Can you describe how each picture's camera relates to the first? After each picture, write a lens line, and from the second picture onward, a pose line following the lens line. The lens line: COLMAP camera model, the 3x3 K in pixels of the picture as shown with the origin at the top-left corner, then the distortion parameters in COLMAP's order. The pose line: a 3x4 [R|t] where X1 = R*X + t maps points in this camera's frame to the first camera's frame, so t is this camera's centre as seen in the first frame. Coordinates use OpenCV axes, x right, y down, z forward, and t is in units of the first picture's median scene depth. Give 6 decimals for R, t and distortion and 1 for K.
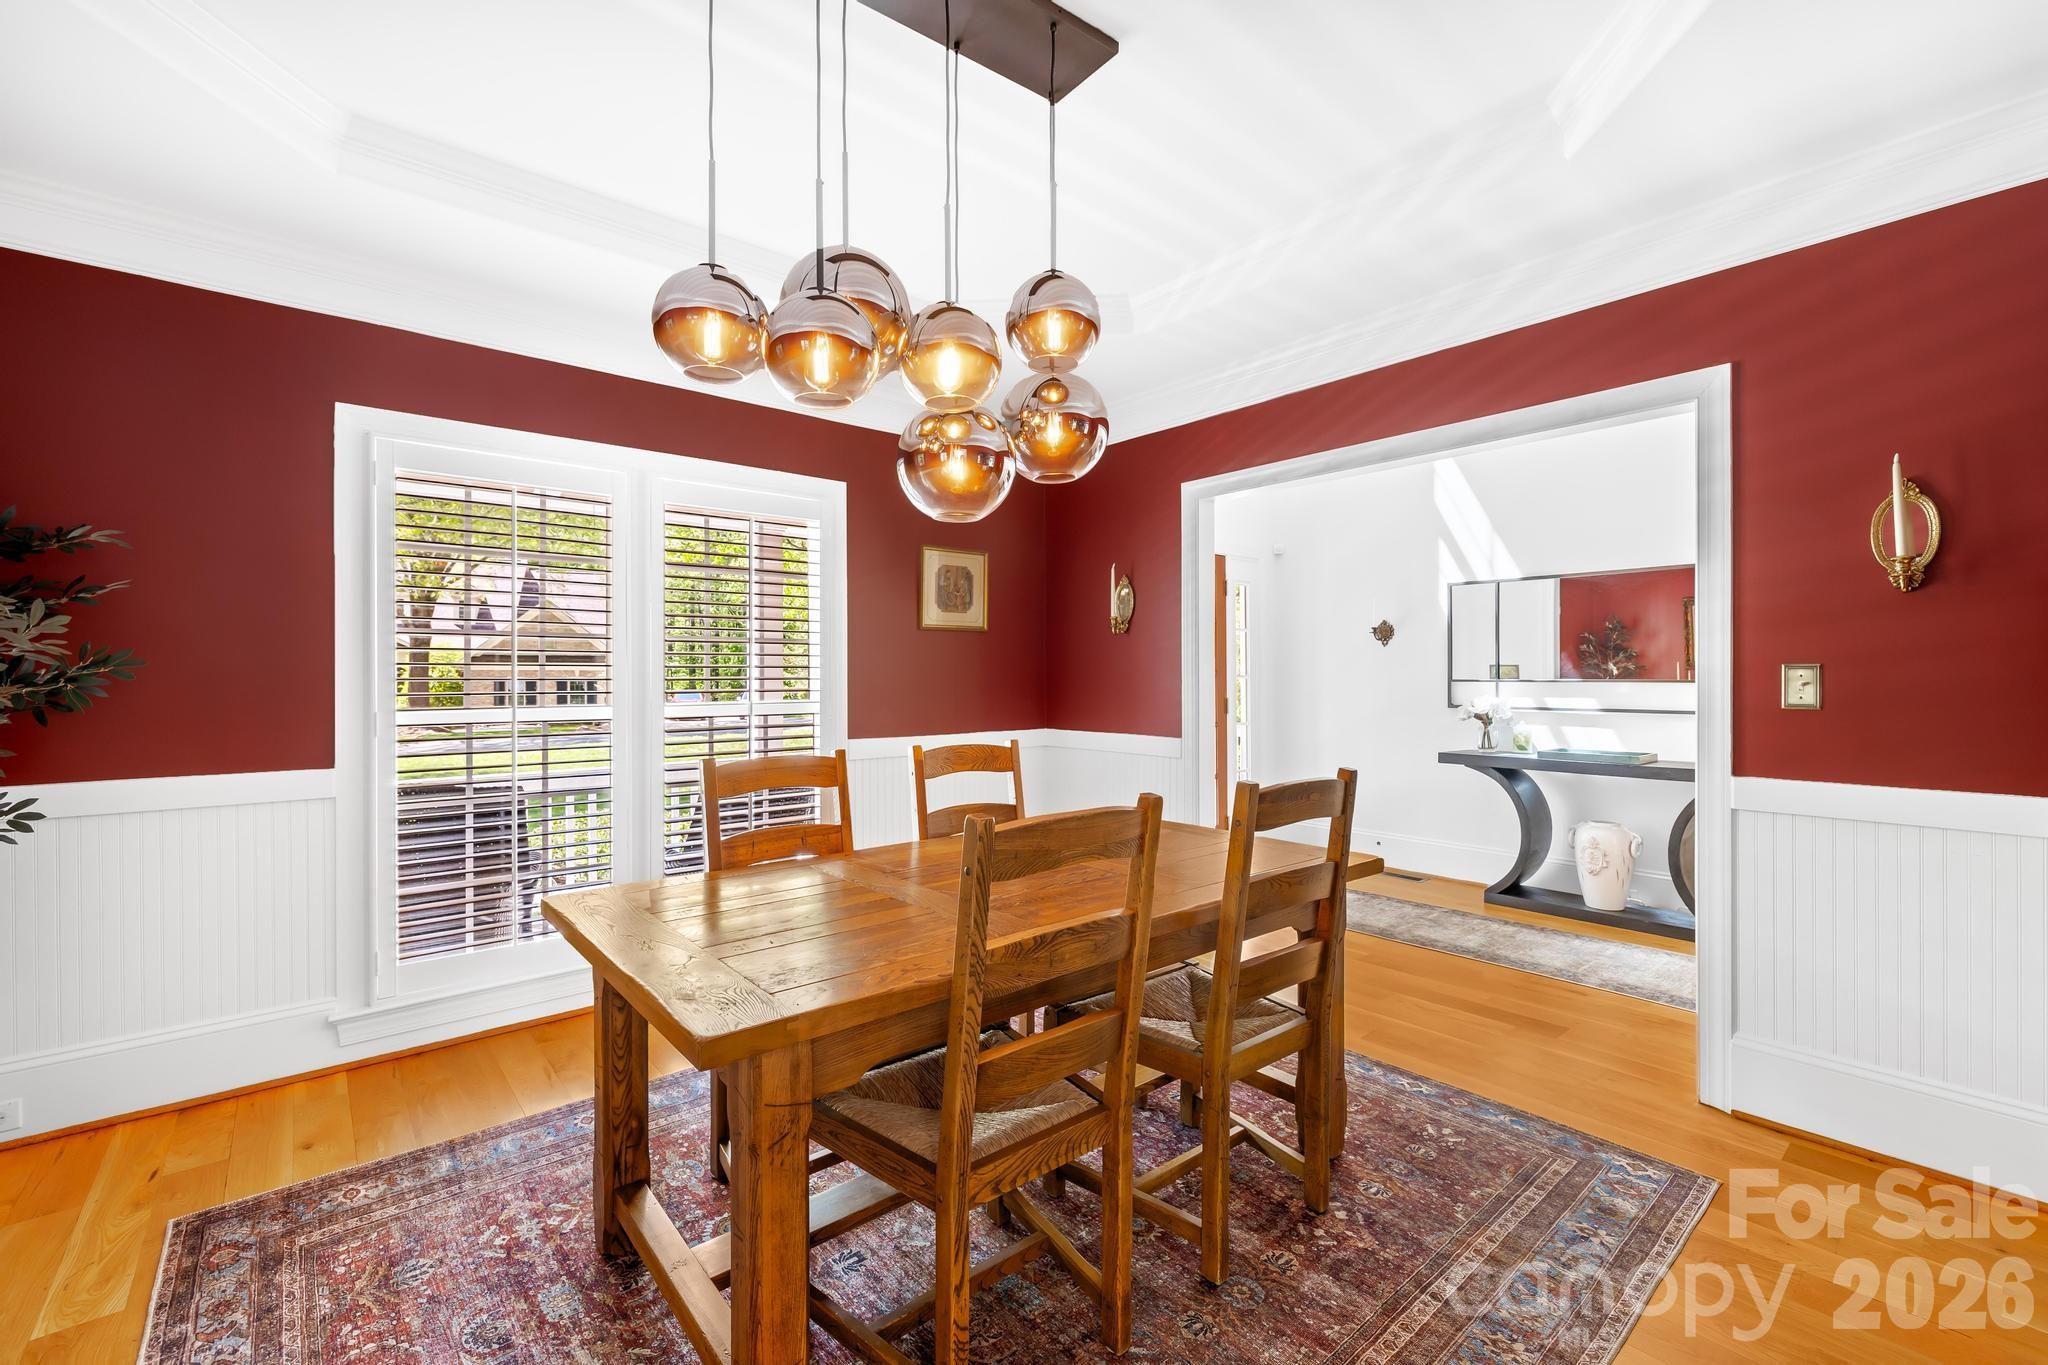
lens RADIAL K [[852.9, 0, 1015.9], [0, 852.9, 672.1], [0, 0, 1]] dist [-0.000715, -0.000165]
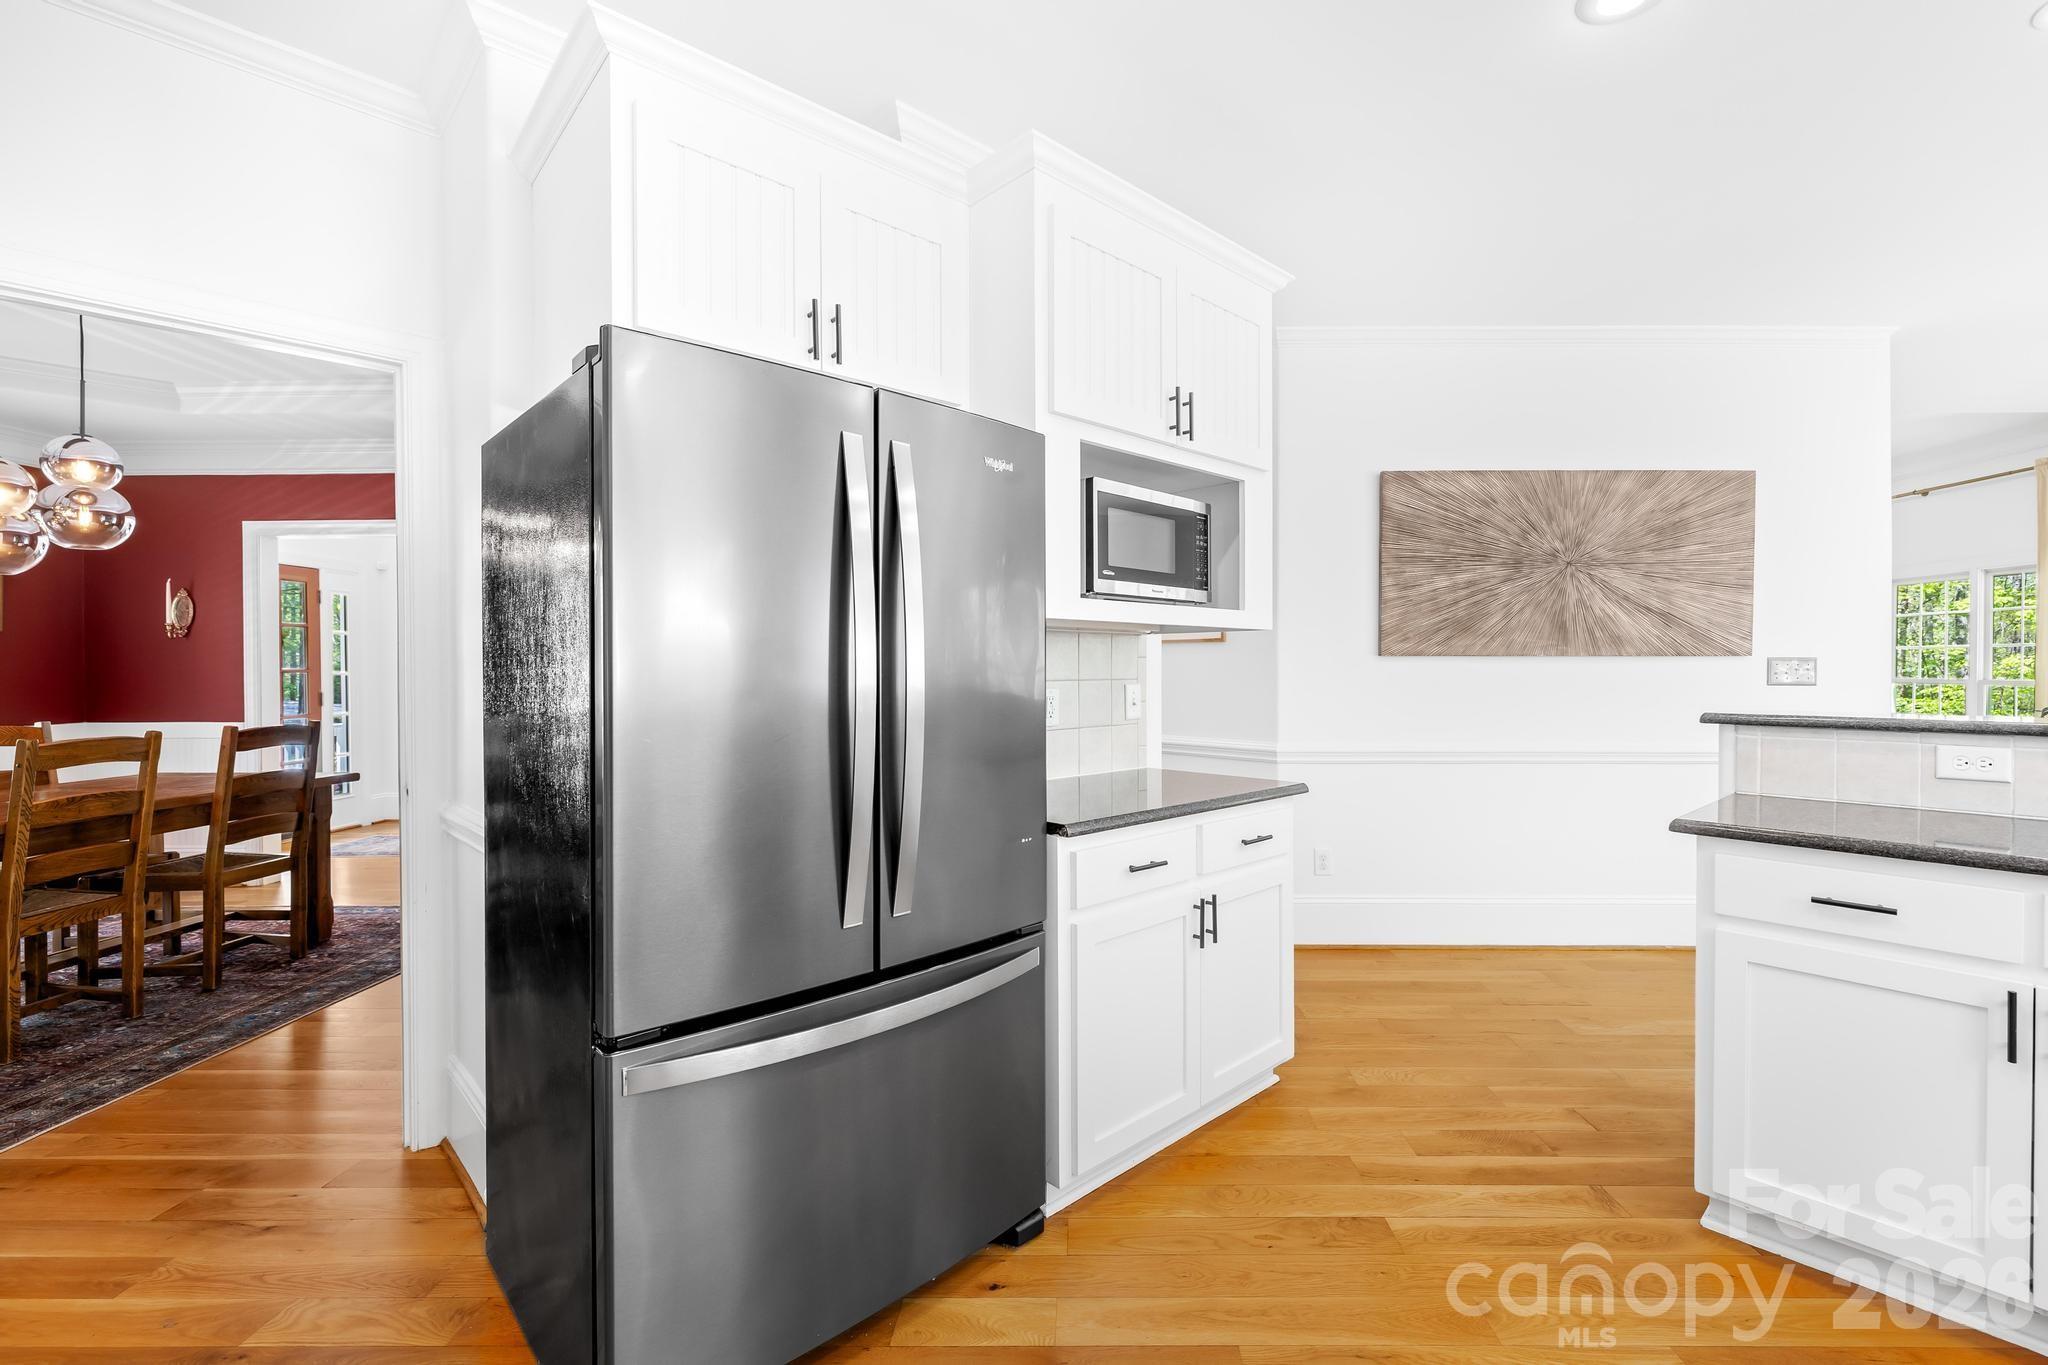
lens RADIAL K [[878.4, 0, 1070.0], [0, 878.4, 673.4], [0, 0, 1]] dist [-0.002608, -0.000501]
pose [[0.642936, -0.005384, 0.765901, -0.025583], [0.000668, 0.999979, 0.006468, -0.004531], [-0.765919, -0.003647, 0.642926, -1.499299]]
